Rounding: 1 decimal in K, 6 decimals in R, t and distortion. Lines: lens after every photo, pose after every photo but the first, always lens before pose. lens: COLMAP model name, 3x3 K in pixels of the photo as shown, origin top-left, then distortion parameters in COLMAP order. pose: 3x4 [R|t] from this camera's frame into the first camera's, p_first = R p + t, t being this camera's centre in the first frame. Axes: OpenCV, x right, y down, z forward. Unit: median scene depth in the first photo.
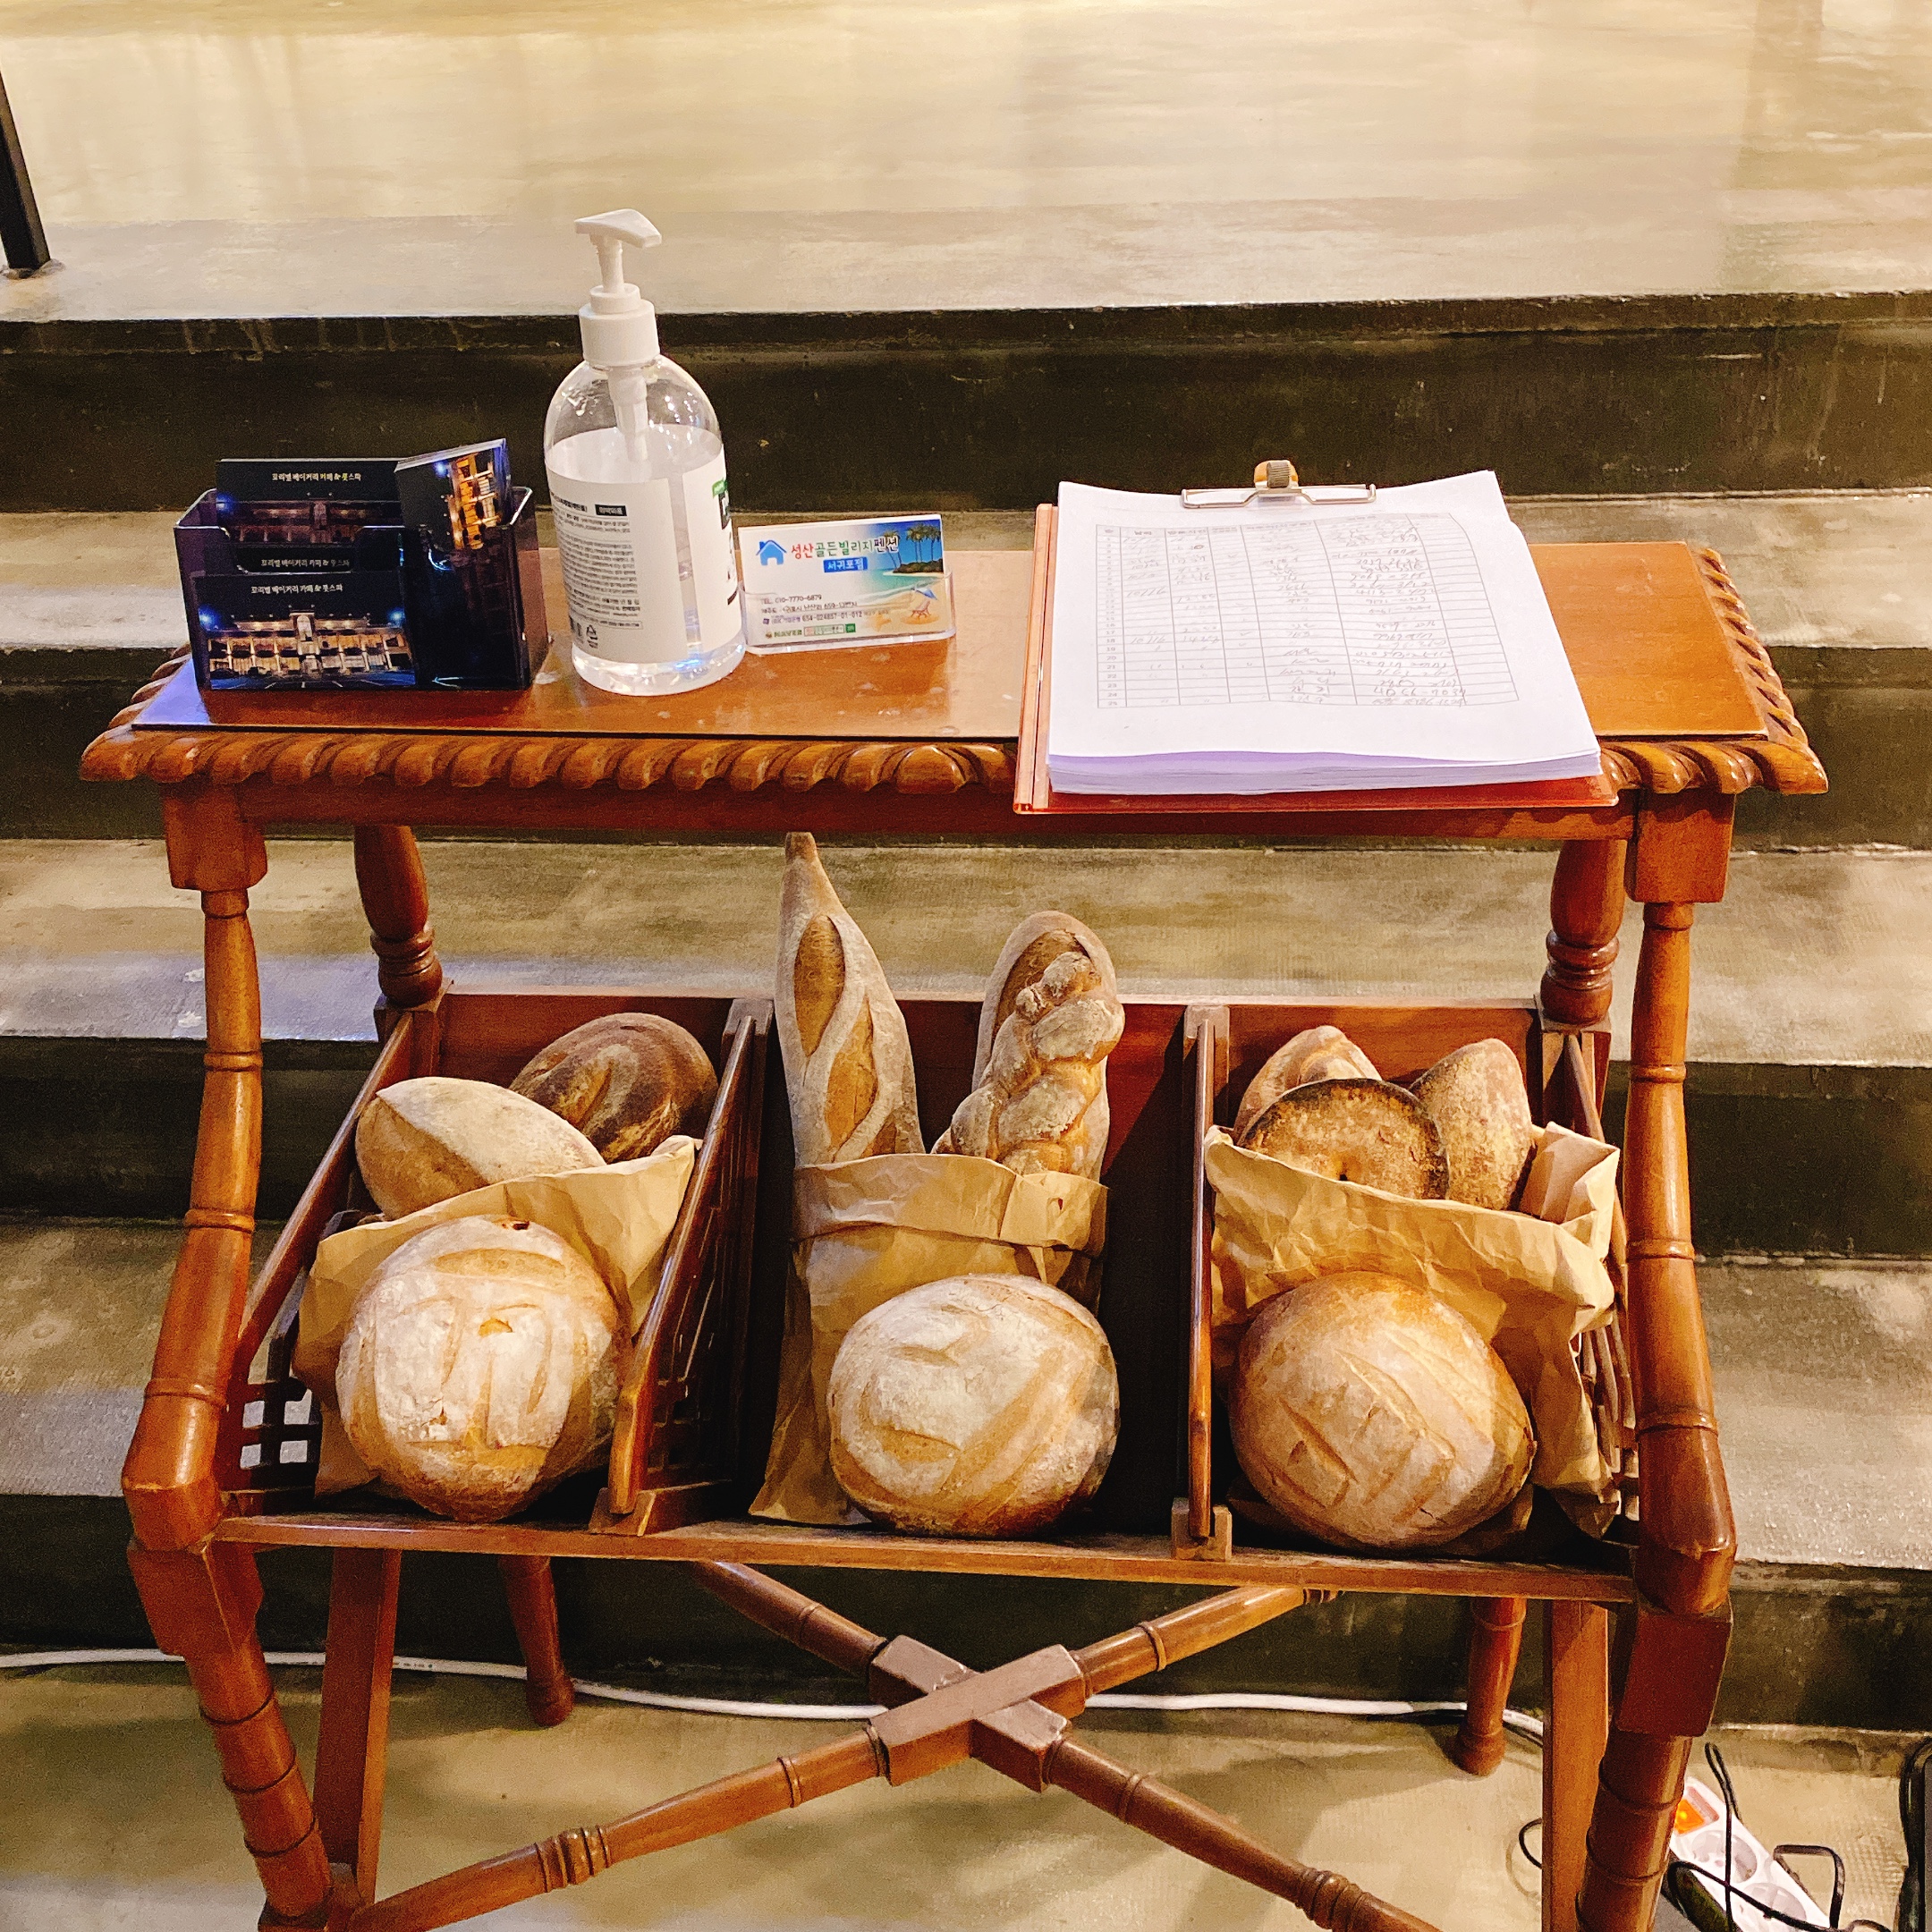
lens RADIAL K [[2221.0, 0, 965.8], [0, 2221.0, 966.0], [0, 0, 1]] dist [-0.003911, 0.000000]
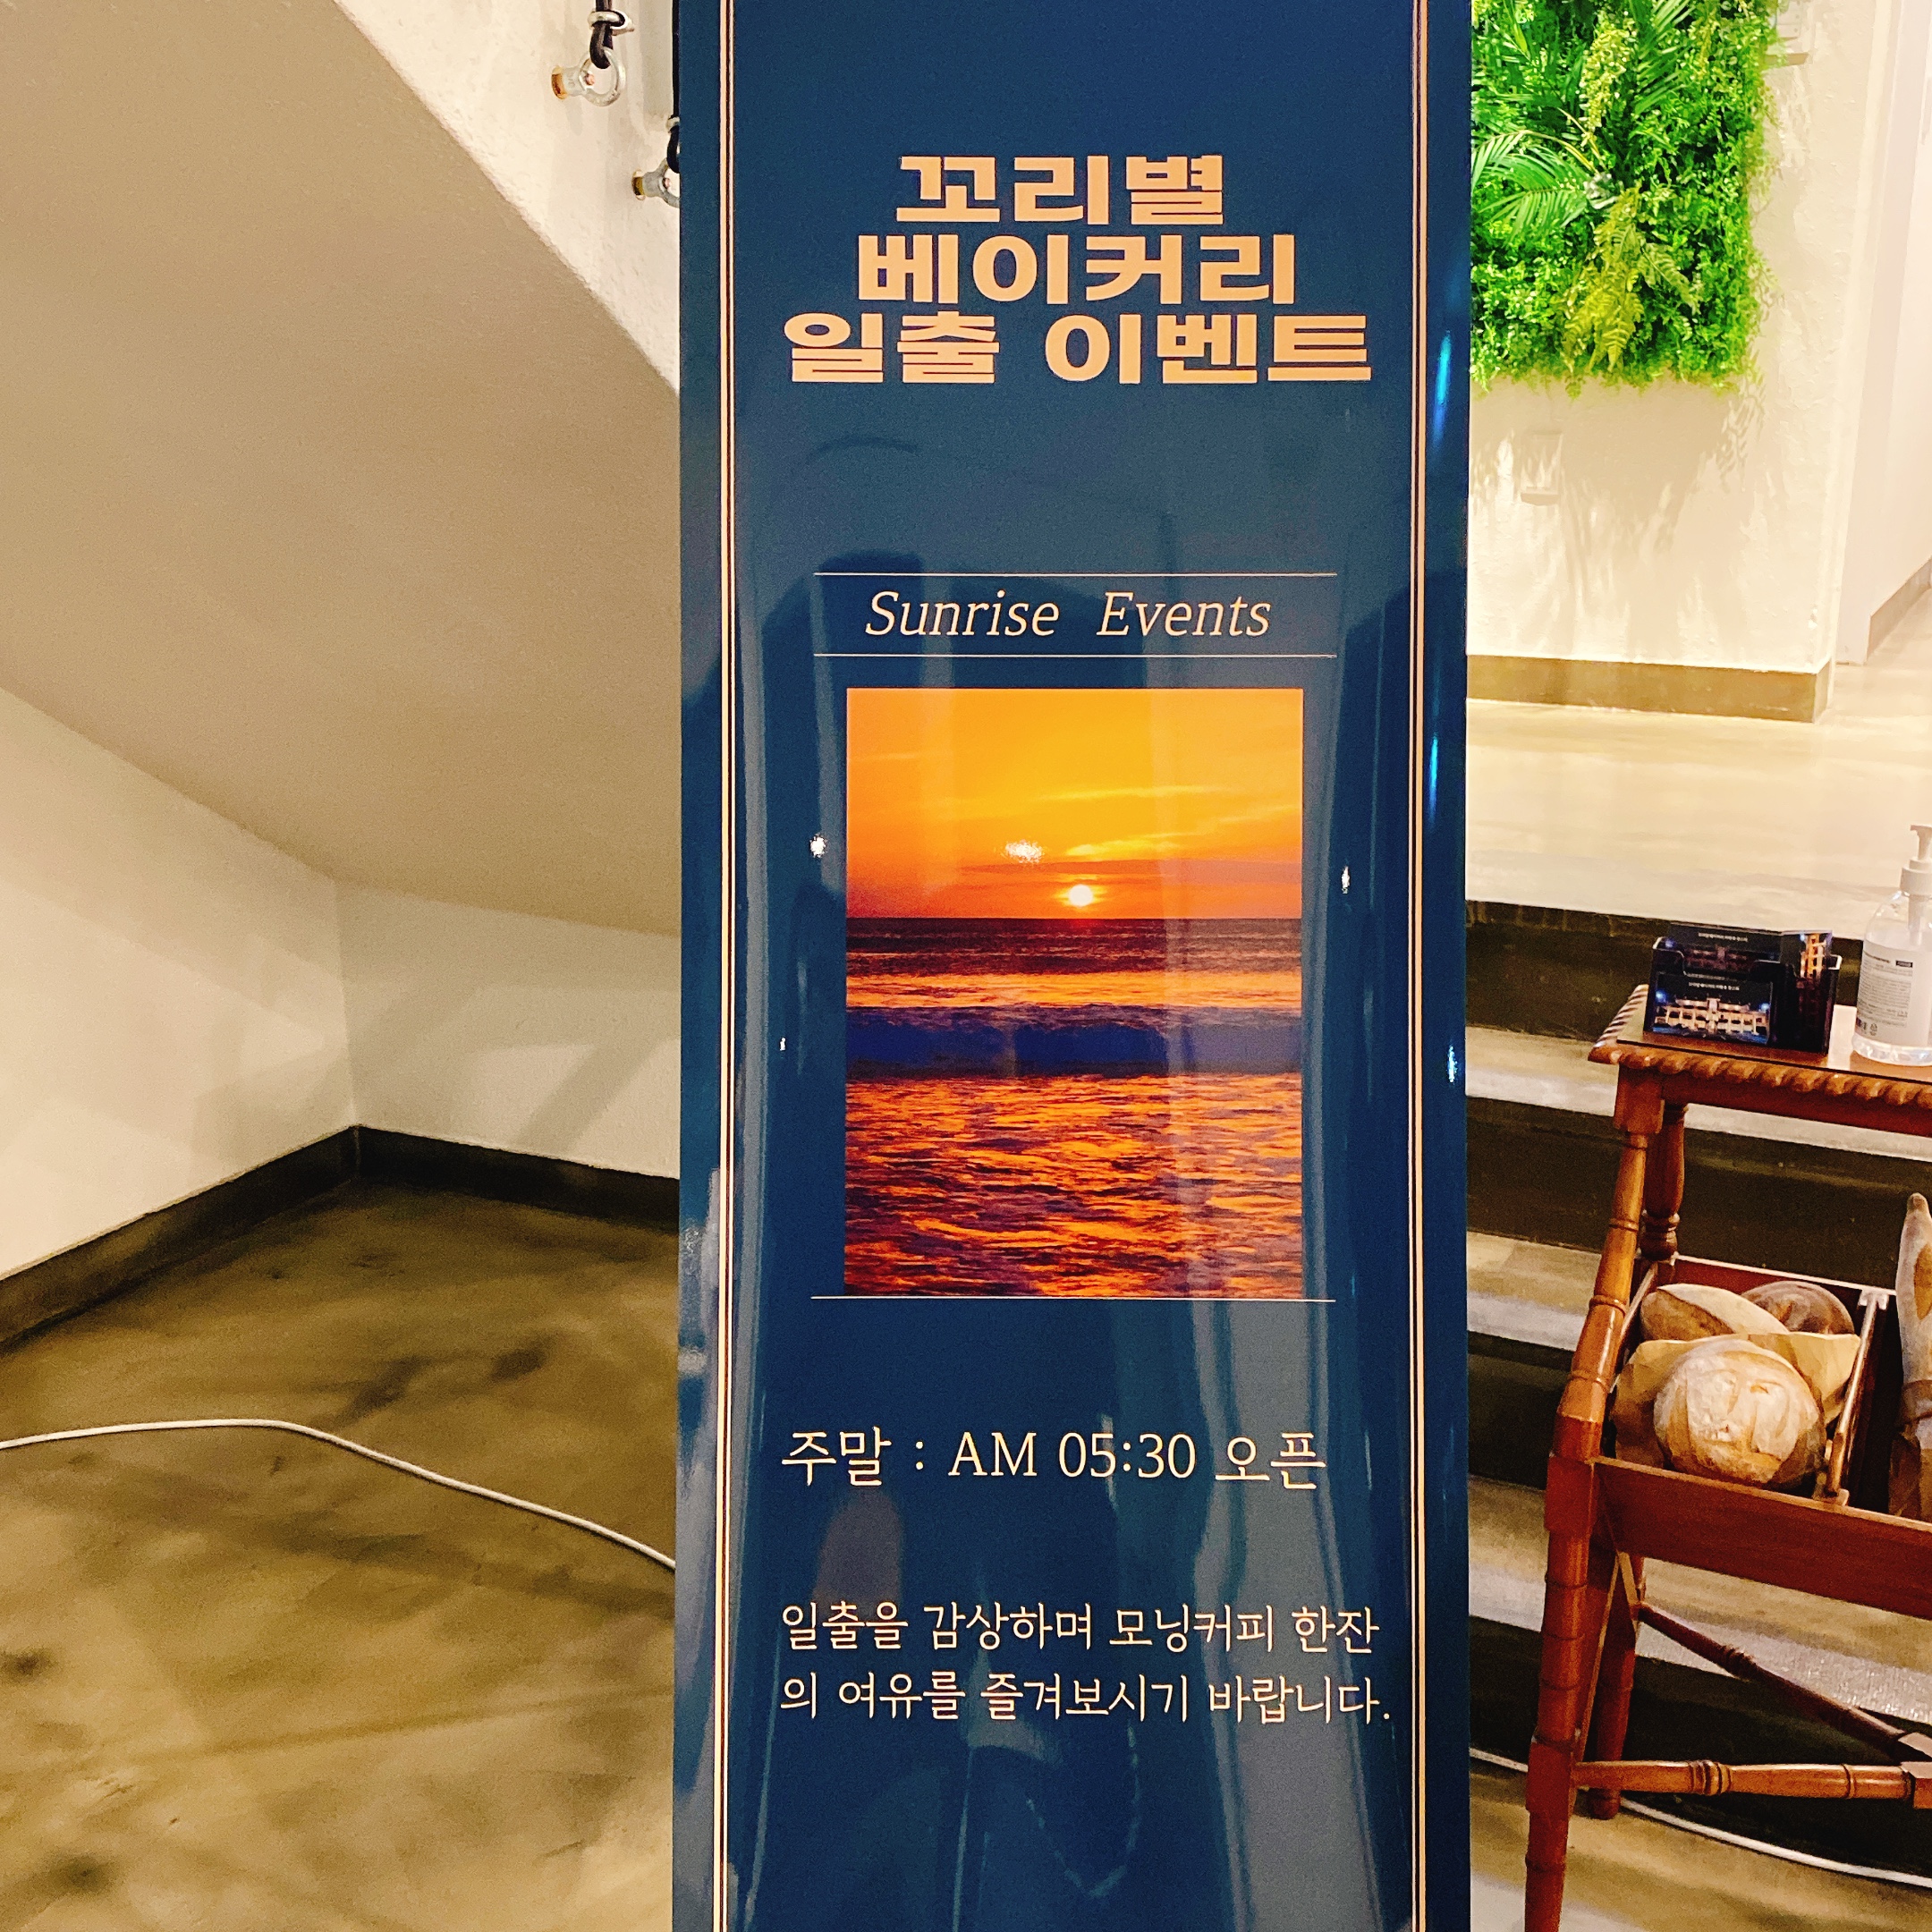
lens RADIAL K [[2221.0, 0, 965.2], [0, 2221.0, 963.9], [0, 0, 1]] dist [-0.003911, 0.000000]
pose [[0.935659, 0.131426, -0.327519, -0.273399], [-0.225128, 0.936988, -0.267154, 0.471359], [0.271770, 0.323699, 0.906289, -0.936927]]
